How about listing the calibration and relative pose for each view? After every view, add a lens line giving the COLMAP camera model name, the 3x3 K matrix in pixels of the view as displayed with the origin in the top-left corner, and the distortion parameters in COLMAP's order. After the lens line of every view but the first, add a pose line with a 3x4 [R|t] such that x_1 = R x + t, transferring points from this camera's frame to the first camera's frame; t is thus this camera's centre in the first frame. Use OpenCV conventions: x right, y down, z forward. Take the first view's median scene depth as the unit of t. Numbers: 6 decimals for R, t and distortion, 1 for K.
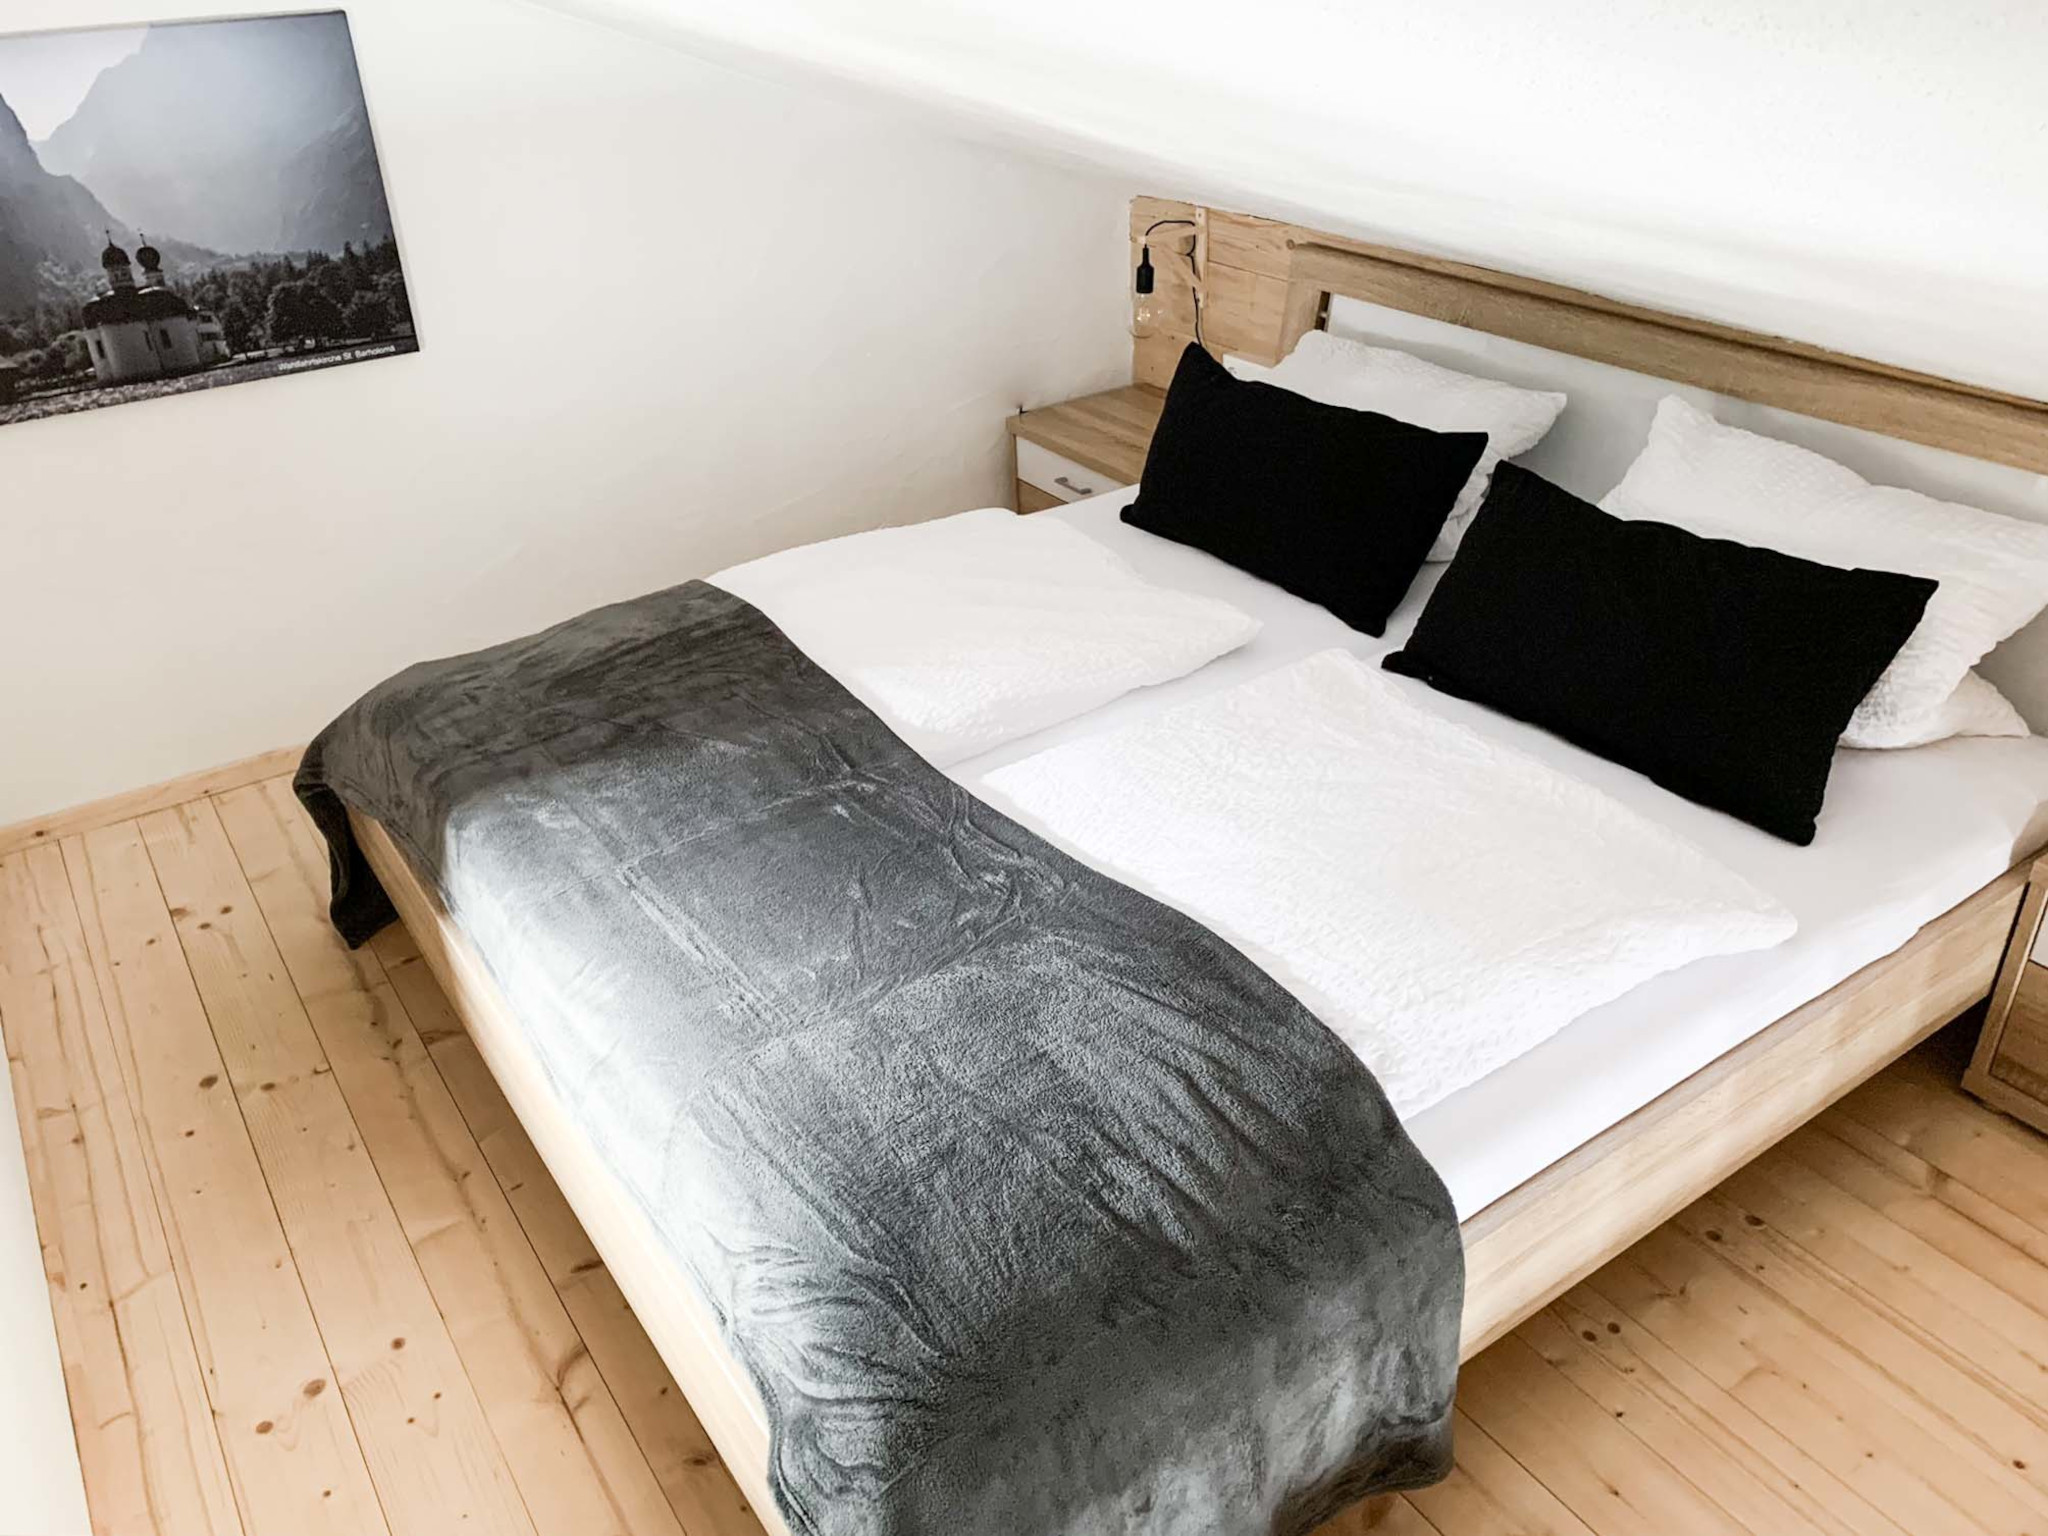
lens RADIAL K [[1574.9, 0, 1027.9], [0, 1574.9, 771.2], [0, 0, 1]] dist [0.016140, -0.003441]
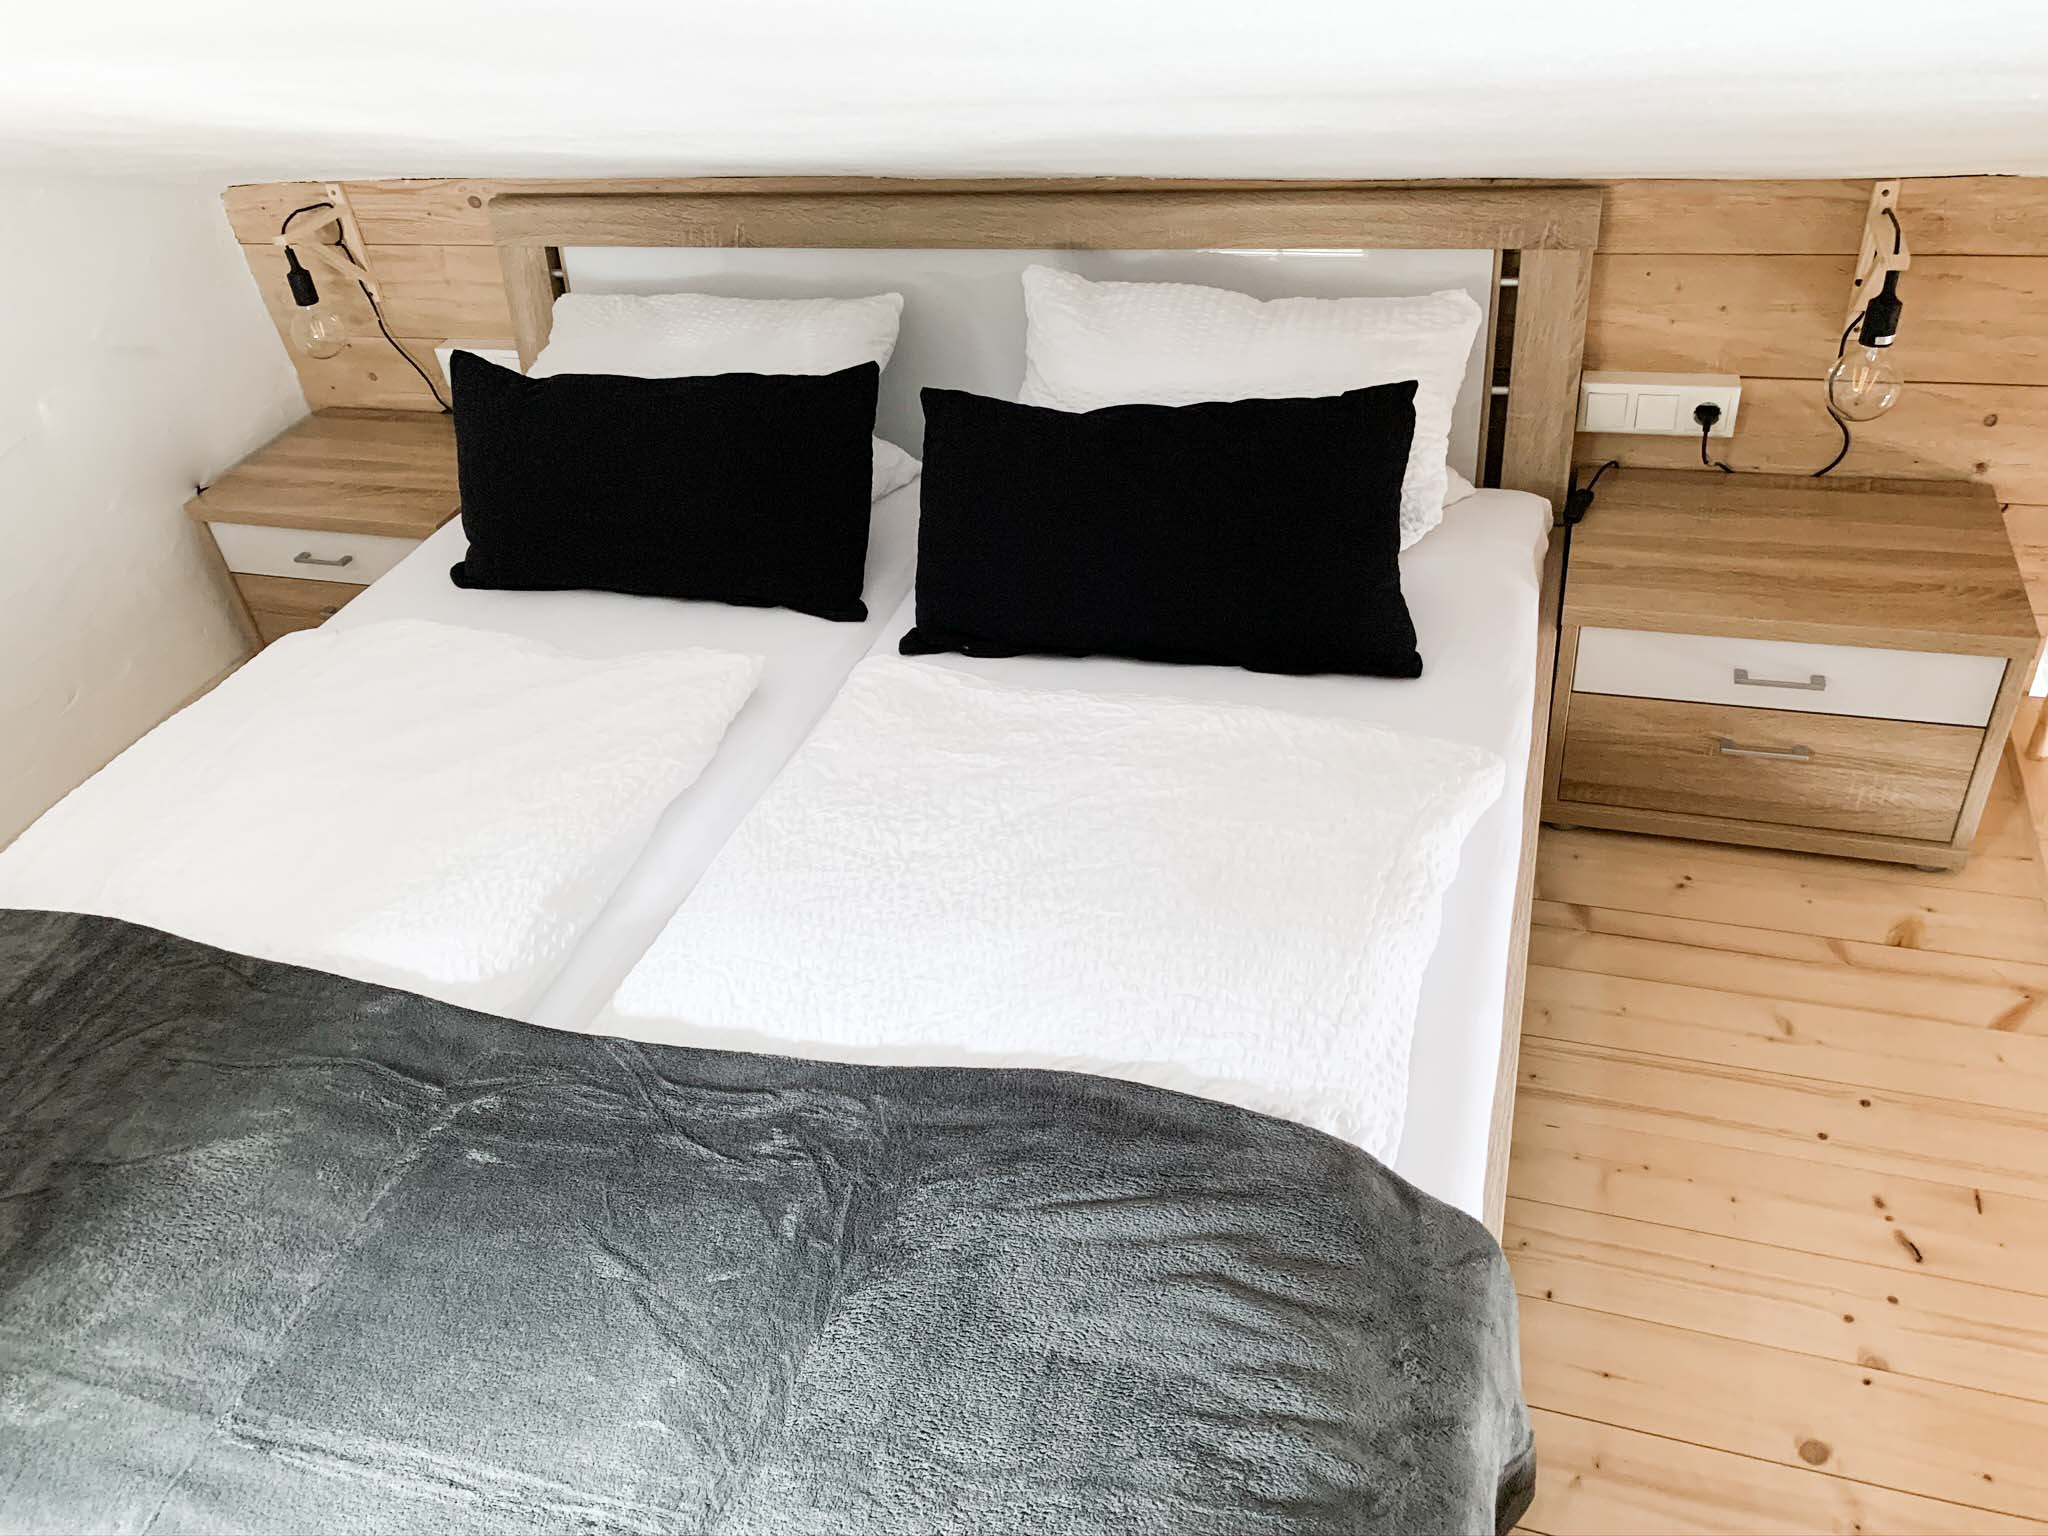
lens RADIAL K [[1559.2, 0, 1024.0], [0, 1559.2, 768.0], [0, 0, 1]] dist [0.048125, -0.071278]
pose [[0.792448, -0.407083, 0.454213, -0.131043], [0.376042, 0.912393, 0.161654, -0.115584], [-0.480227, 0.042701, 0.876104, 0.202962]]
